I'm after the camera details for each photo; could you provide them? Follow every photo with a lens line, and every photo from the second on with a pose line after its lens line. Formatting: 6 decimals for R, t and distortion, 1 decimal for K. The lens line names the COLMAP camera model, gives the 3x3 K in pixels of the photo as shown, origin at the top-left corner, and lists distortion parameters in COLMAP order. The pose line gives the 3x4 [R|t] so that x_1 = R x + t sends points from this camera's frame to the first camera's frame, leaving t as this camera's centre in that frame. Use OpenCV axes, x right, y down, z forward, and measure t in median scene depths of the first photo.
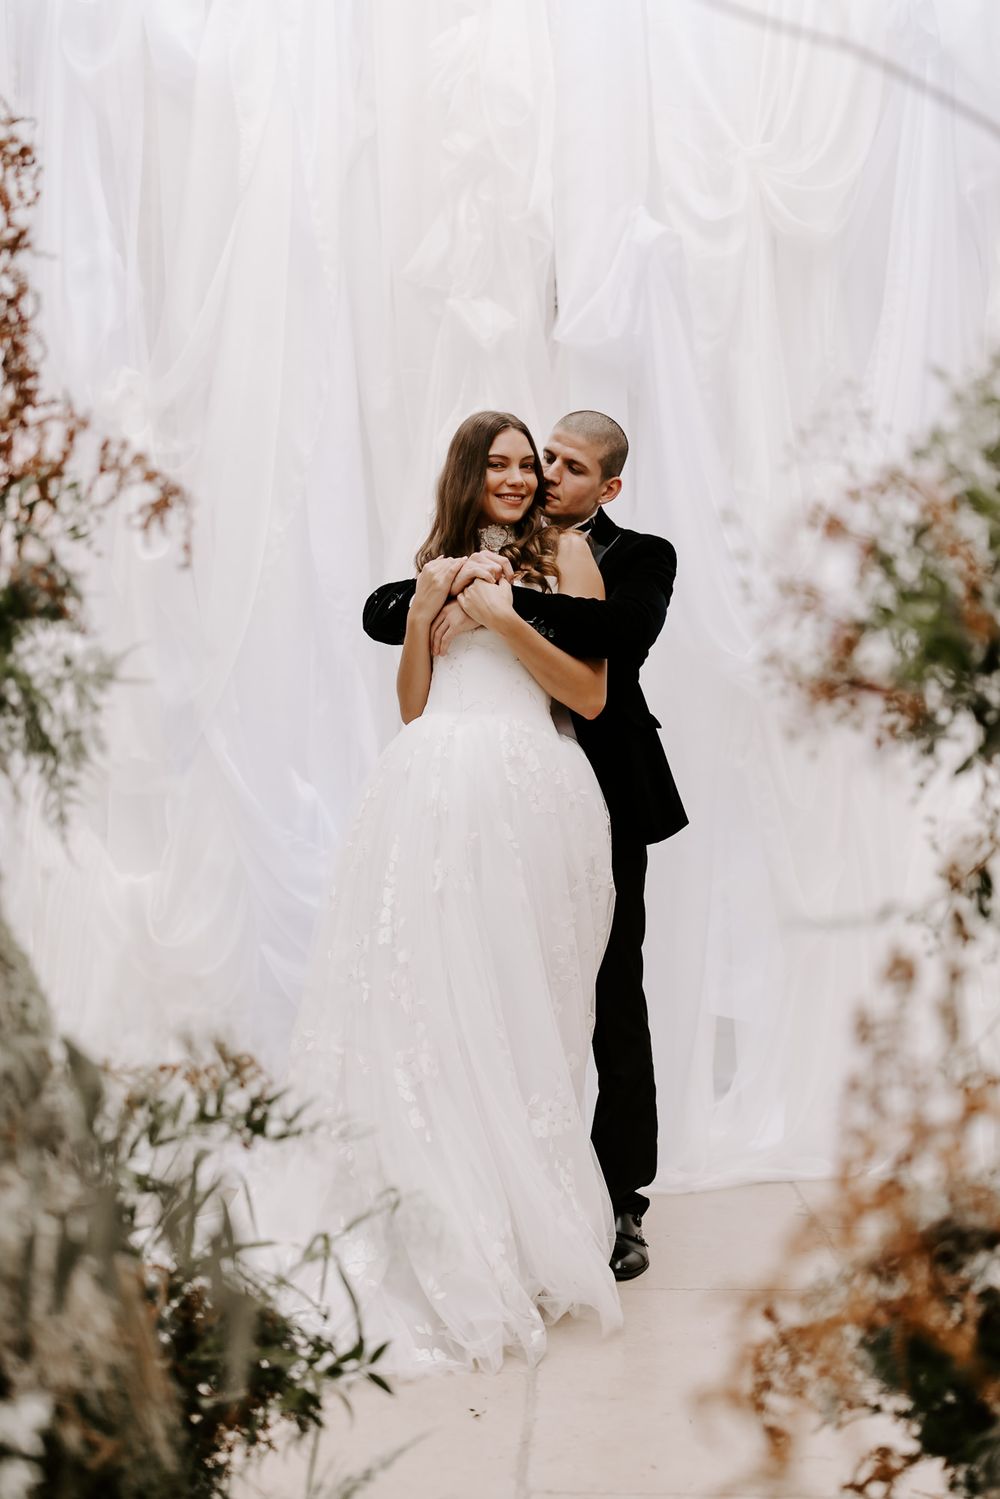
lens RADIAL K [[1658.0, 0, 492.0], [0, 1658.0, 773.0], [0, 0, 1]] dist [0.008569, -0.004390]
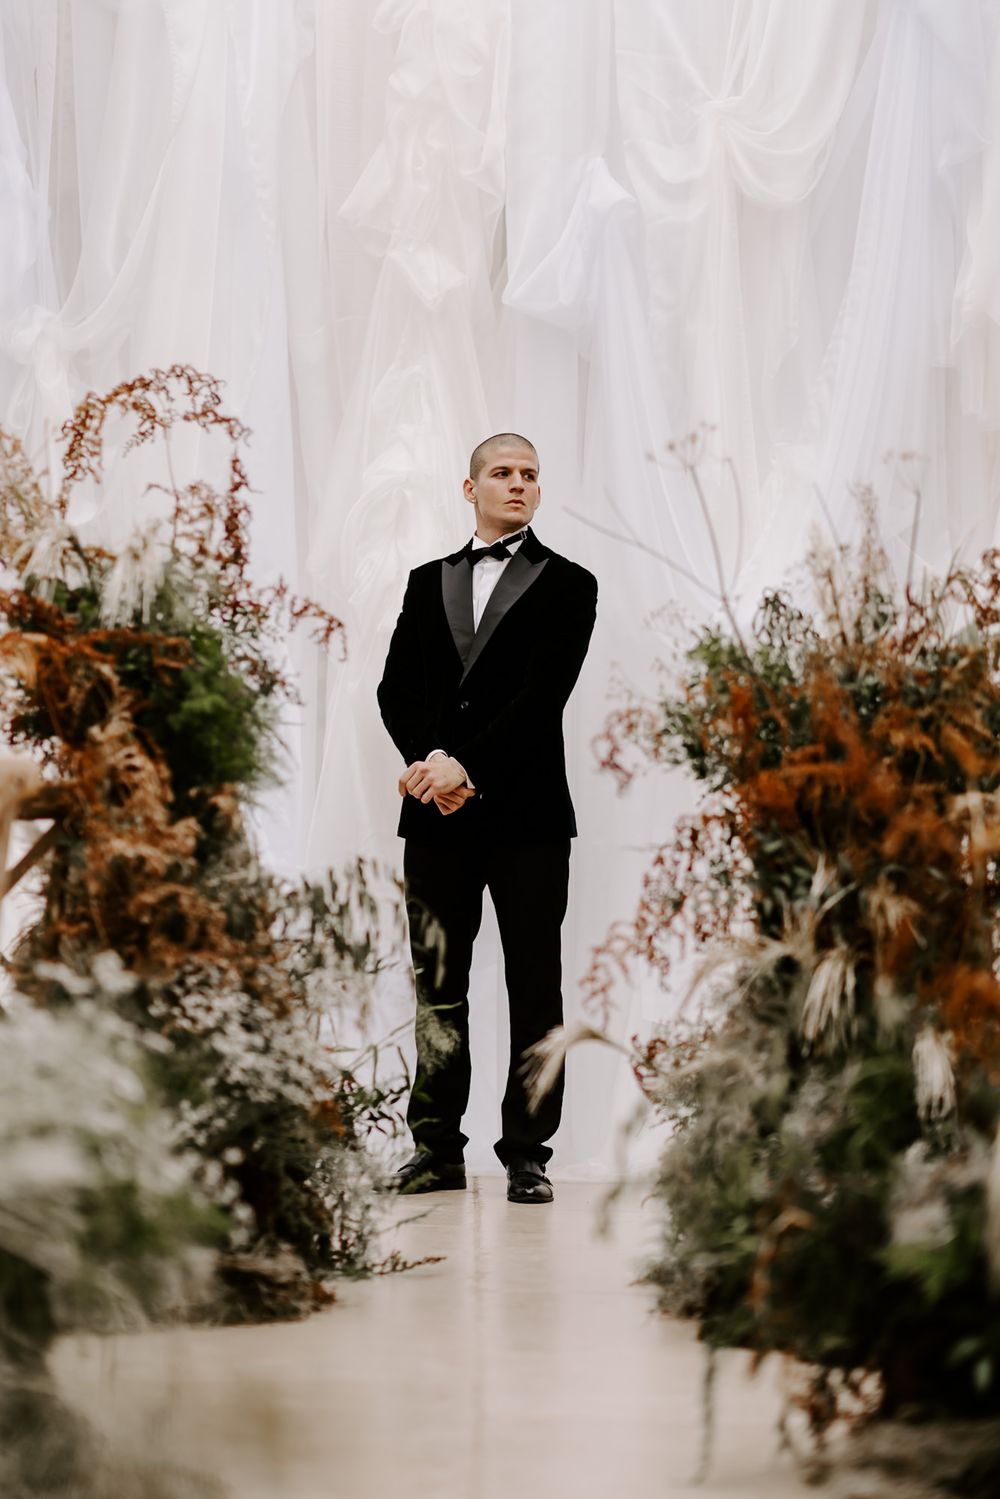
lens RADIAL K [[3486.3, 0, 500.0], [0, 3486.3, 749.5], [0, 0, 1]] dist [0.059464, 0.153342]
pose [[0.998243, 0.032136, 0.049776, -0.054204], [-0.031986, 0.999481, -0.003800, 0.001720], [-0.049872, 0.002201, 0.998753, -0.978159]]
